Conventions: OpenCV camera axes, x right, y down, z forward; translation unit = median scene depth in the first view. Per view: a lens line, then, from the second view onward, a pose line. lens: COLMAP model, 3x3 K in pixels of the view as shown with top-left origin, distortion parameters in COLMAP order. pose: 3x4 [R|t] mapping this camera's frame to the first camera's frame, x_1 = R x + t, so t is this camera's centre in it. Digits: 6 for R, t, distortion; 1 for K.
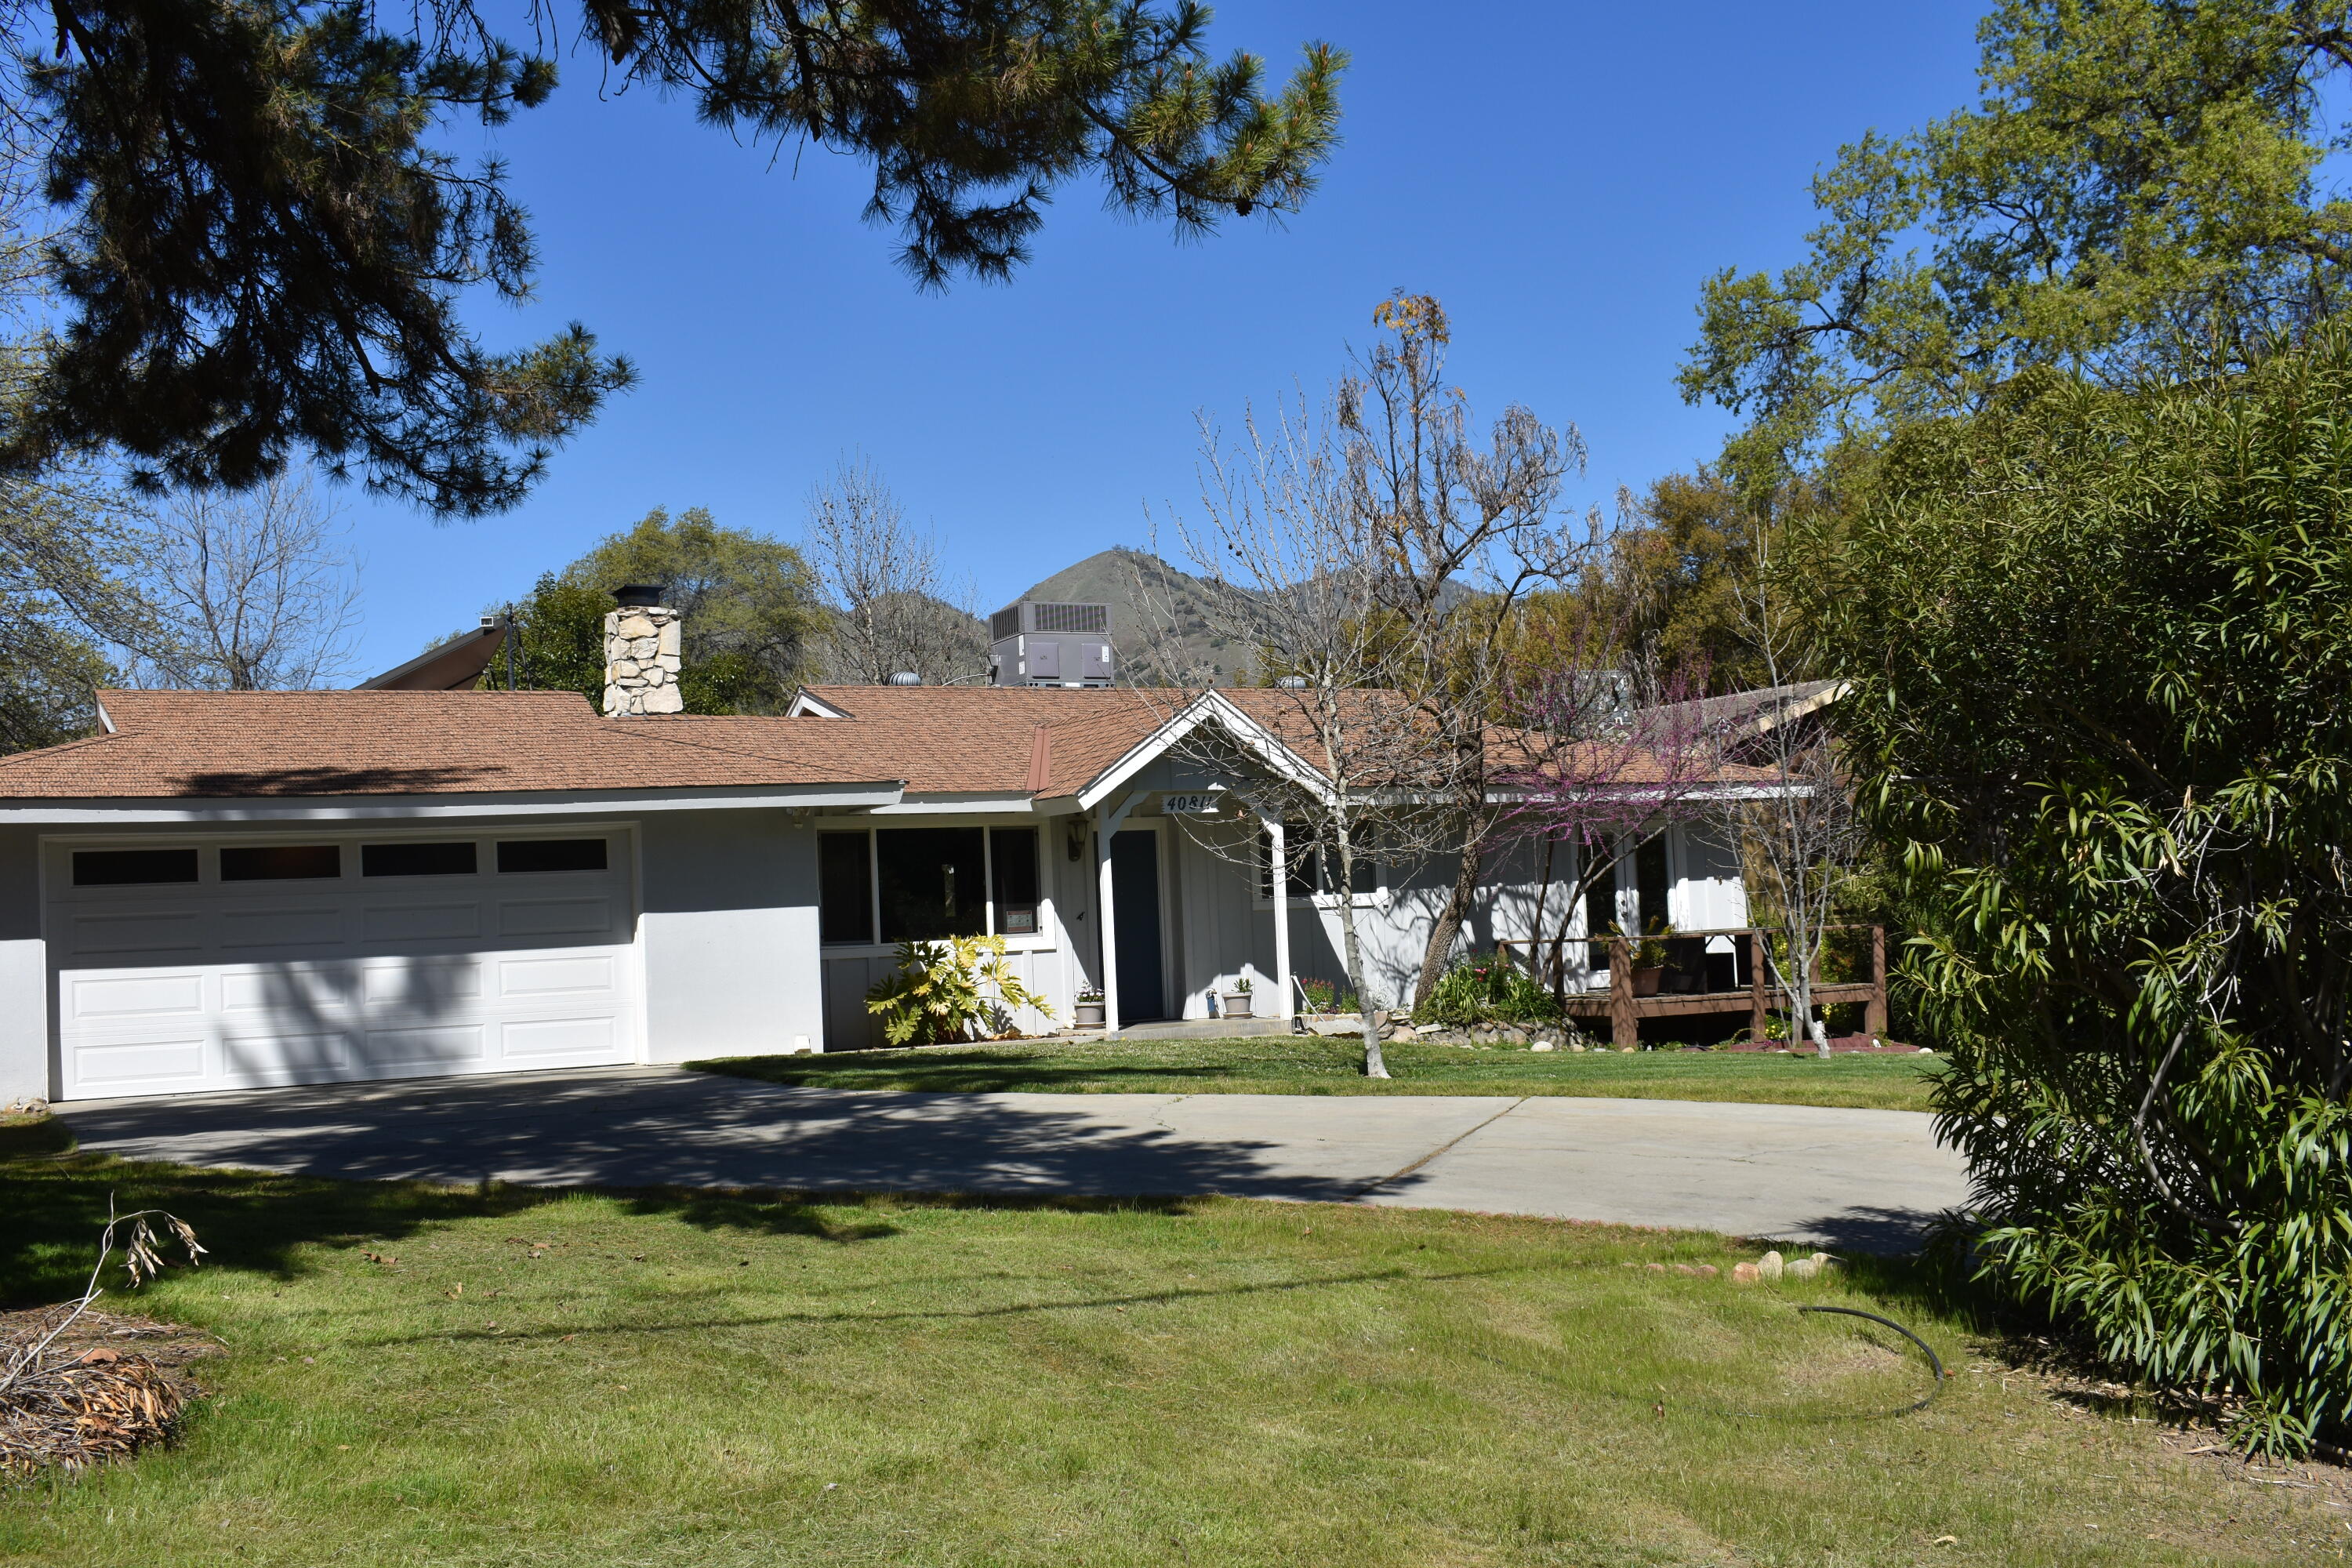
lens RADIAL K [[2432.2, 0, 1175.3], [0, 2432.2, 787.9], [0, 0, 1]] dist [0.000684, 0.000000]
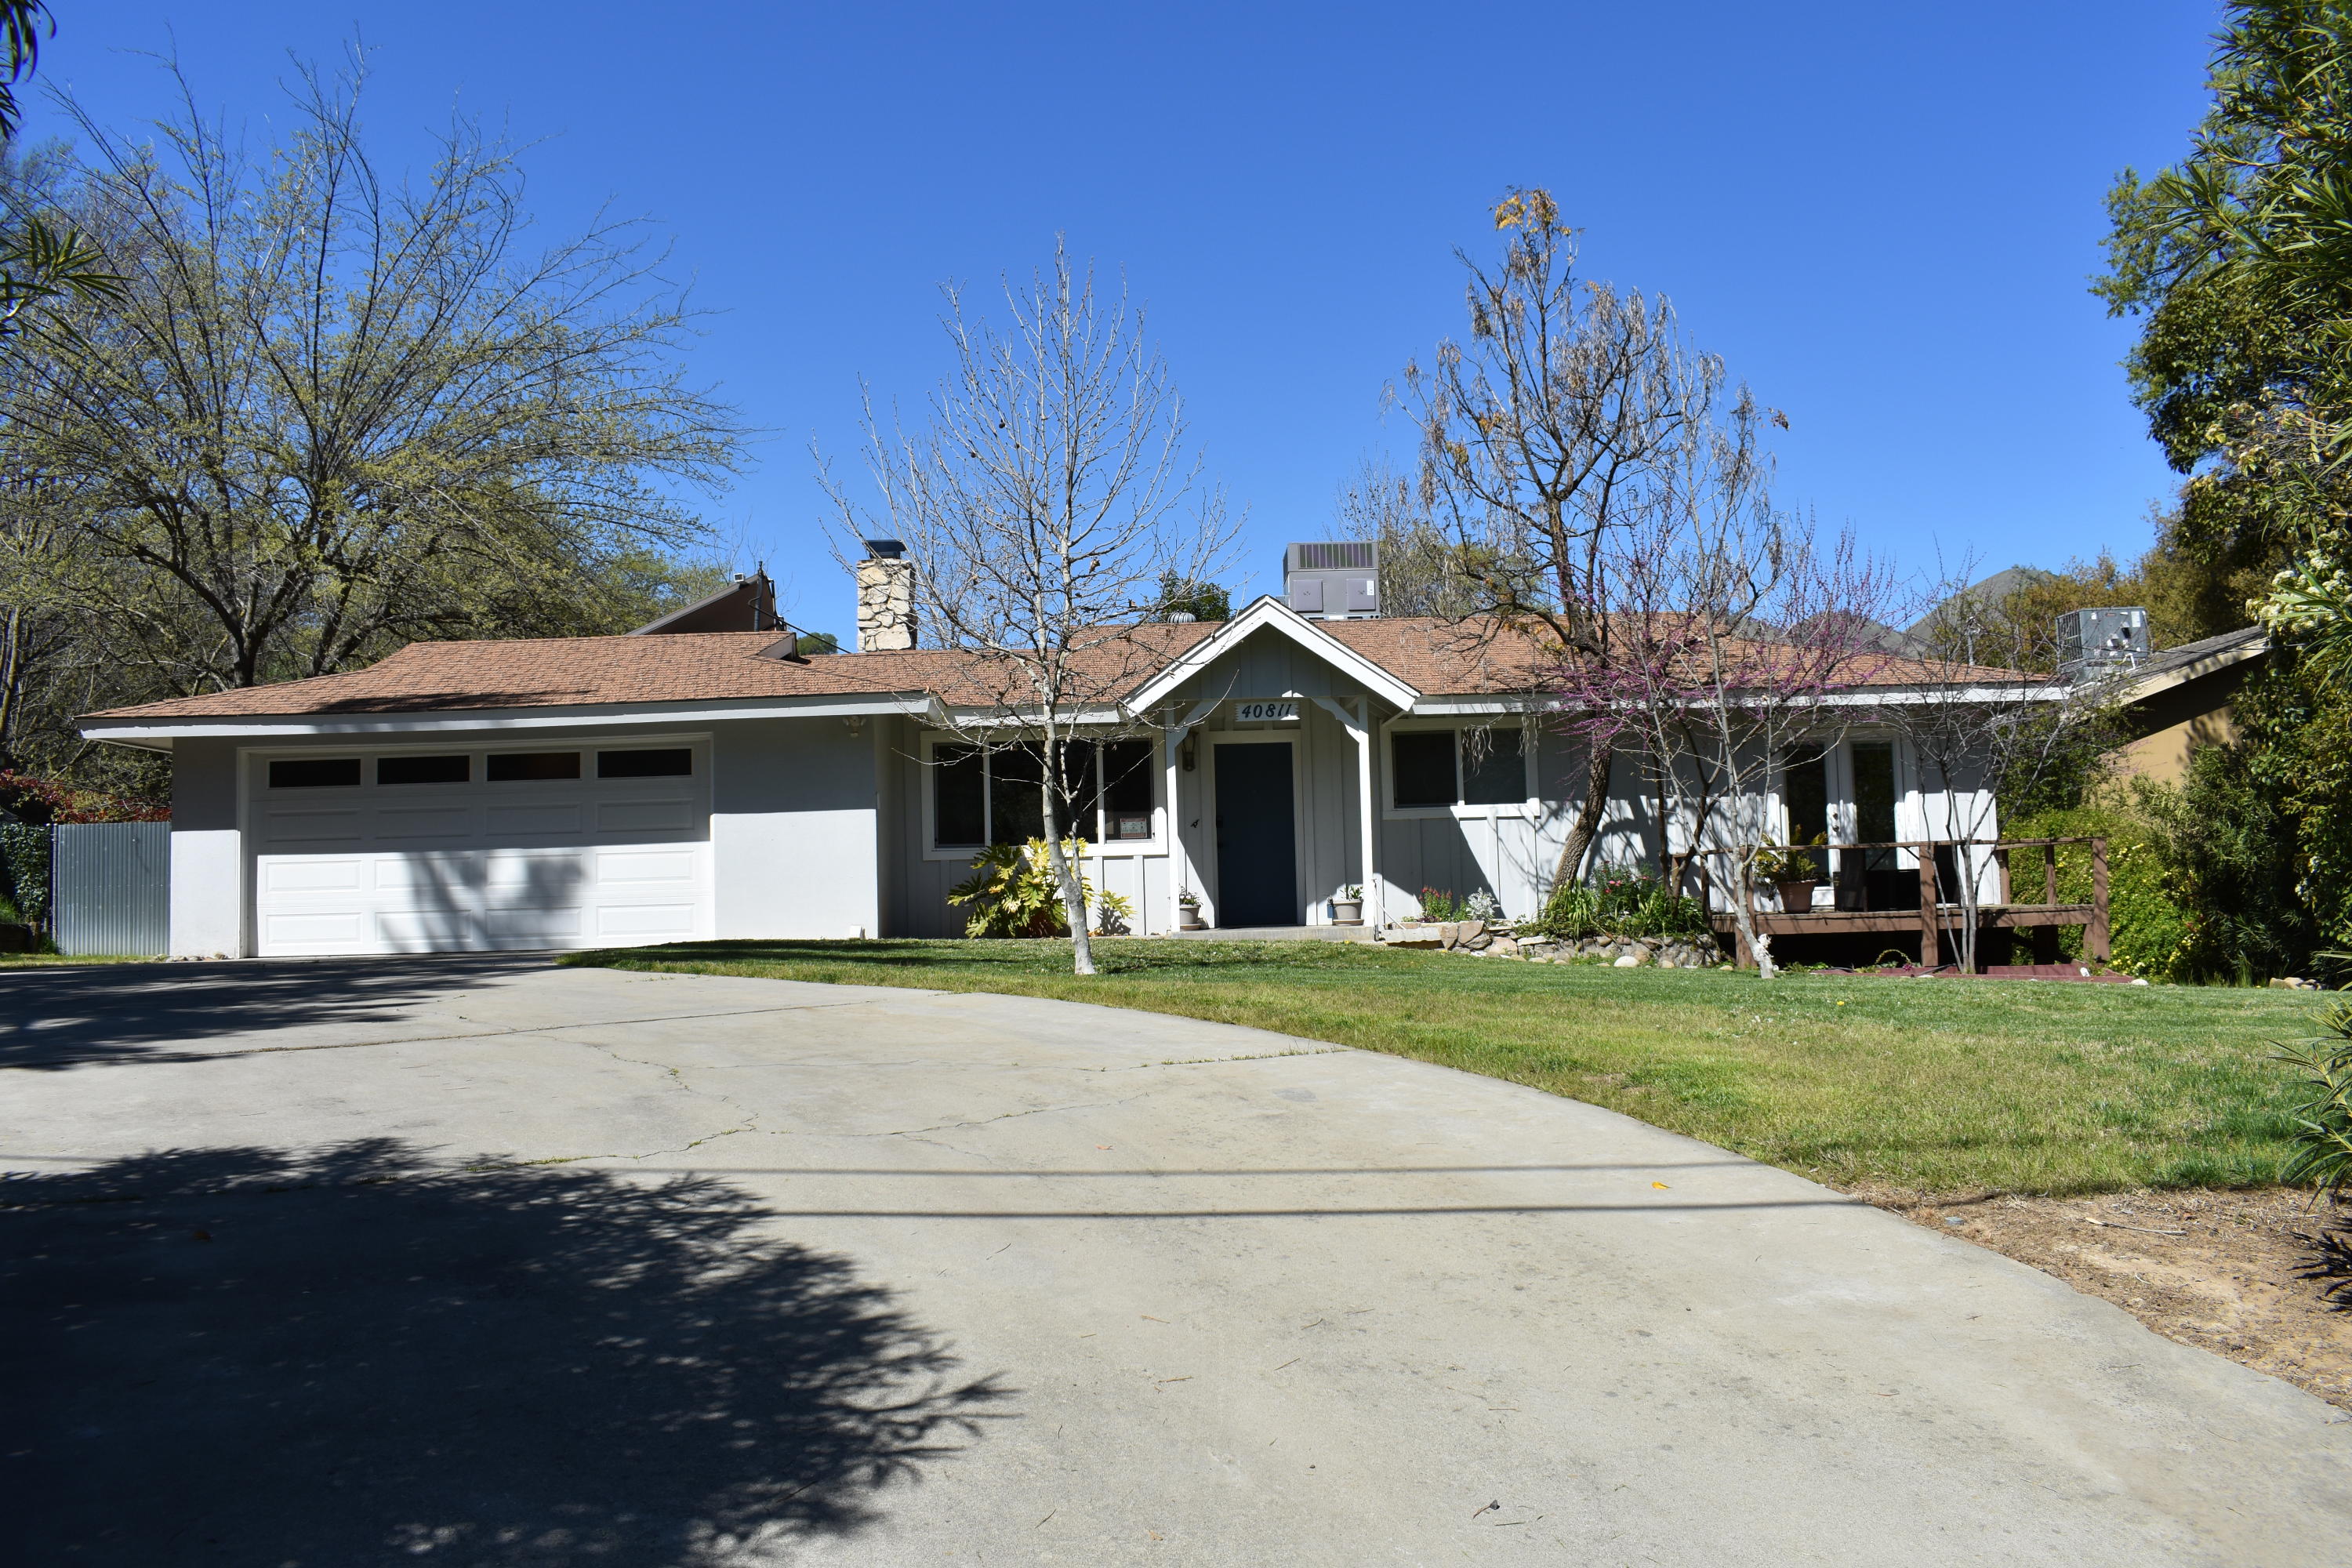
lens RADIAL K [[1899.7, 0, 1176.7], [0, 1899.7, 777.4], [0, 0, 1]] dist [-0.006490, -0.000132]
pose [[0.895027, -0.012493, -0.445836, 0.311809], [0.013522, 0.999908, -0.000875, 0.032422], [0.445806, -0.005245, 0.895114, 0.257419]]
